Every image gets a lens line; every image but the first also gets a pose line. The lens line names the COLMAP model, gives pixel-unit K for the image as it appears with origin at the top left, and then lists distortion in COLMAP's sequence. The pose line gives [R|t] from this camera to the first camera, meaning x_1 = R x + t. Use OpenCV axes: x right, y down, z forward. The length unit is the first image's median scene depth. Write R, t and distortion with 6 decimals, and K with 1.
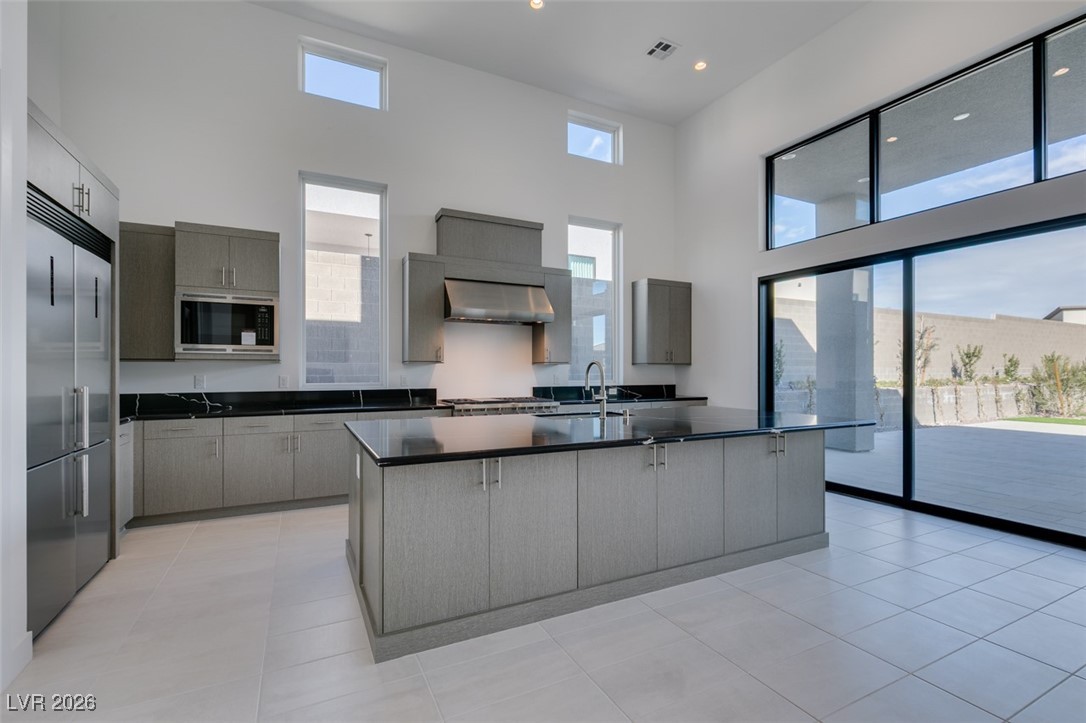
lens RADIAL K [[486.2, 0, 536.6], [0, 486.2, 370.1], [0, 0, 1]] dist [0.003152, 0.000461]
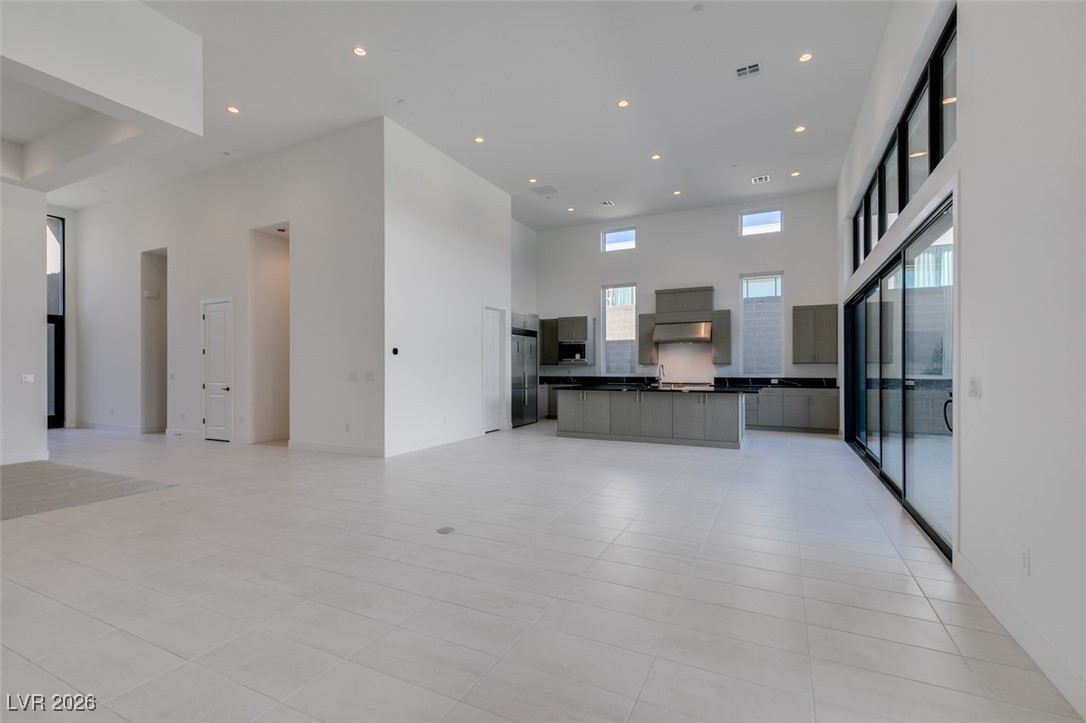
lens RADIAL K [[486.2, 0, 544.7], [0, 486.2, 363.9], [0, 0, 1]] dist [0.003152, 0.000461]
pose [[0.608879, -0.009723, -0.793204, 1.376713], [0.001873, 0.999940, -0.010819, 0.005575], [0.793261, 0.005101, 0.608861, -0.764450]]
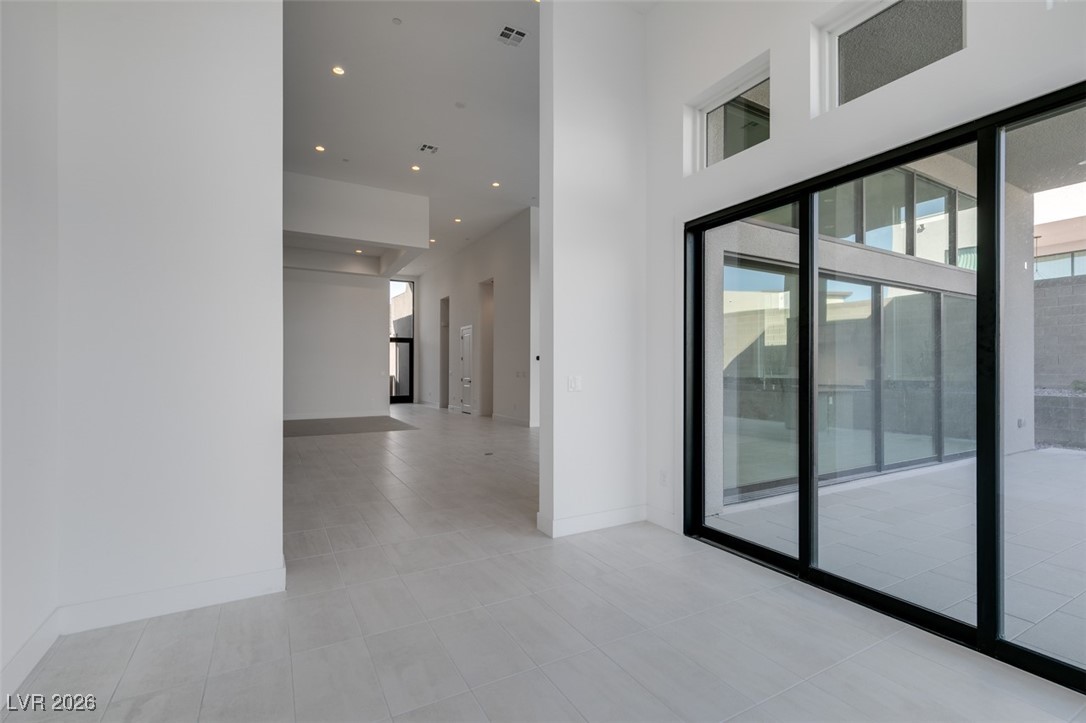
lens RADIAL K [[486.2, 0, 548.6], [0, 486.2, 367.1], [0, 0, 1]] dist [0.003152, 0.000461]
pose [[0.060471, -0.005559, -0.998154, 2.216413], [-0.002890, 0.999979, -0.005744, 0.004020], [0.998166, 0.003232, 0.060454, -0.288297]]
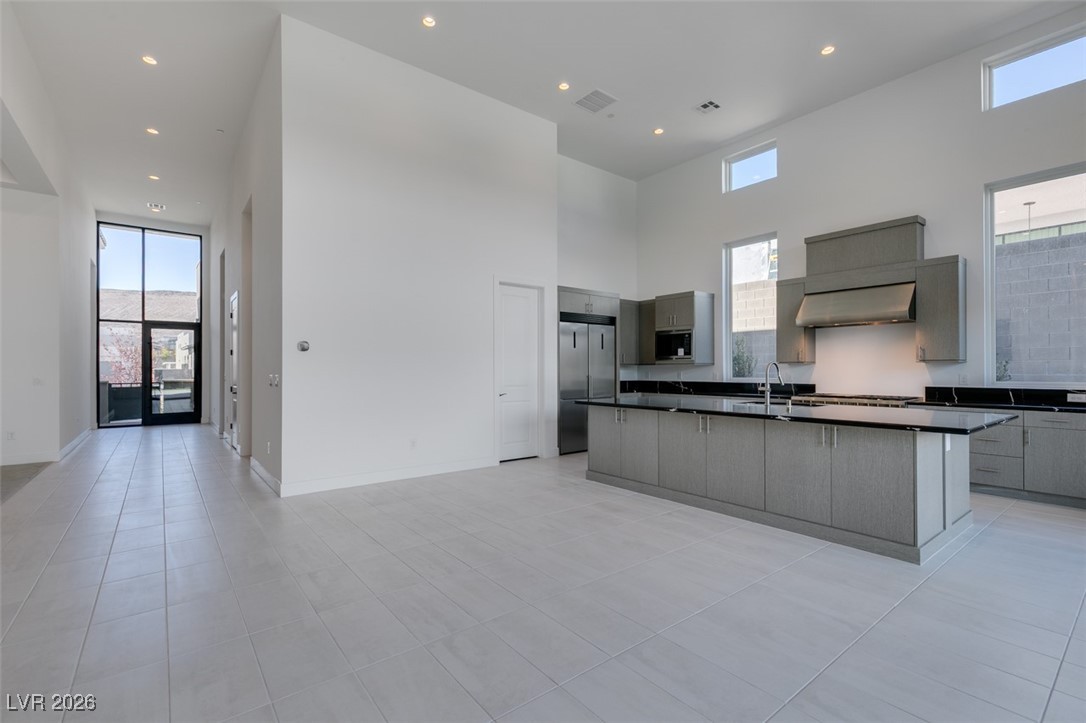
lens RADIAL K [[486.2, 0, 544.4], [0, 486.2, 365.3], [0, 0, 1]] dist [0.003152, 0.000461]
pose [[0.203134, -0.010725, -0.979092, 1.037496], [0.001759, 0.999942, -0.010588, 0.003588], [0.979149, 0.000428, 0.203141, 0.111471]]
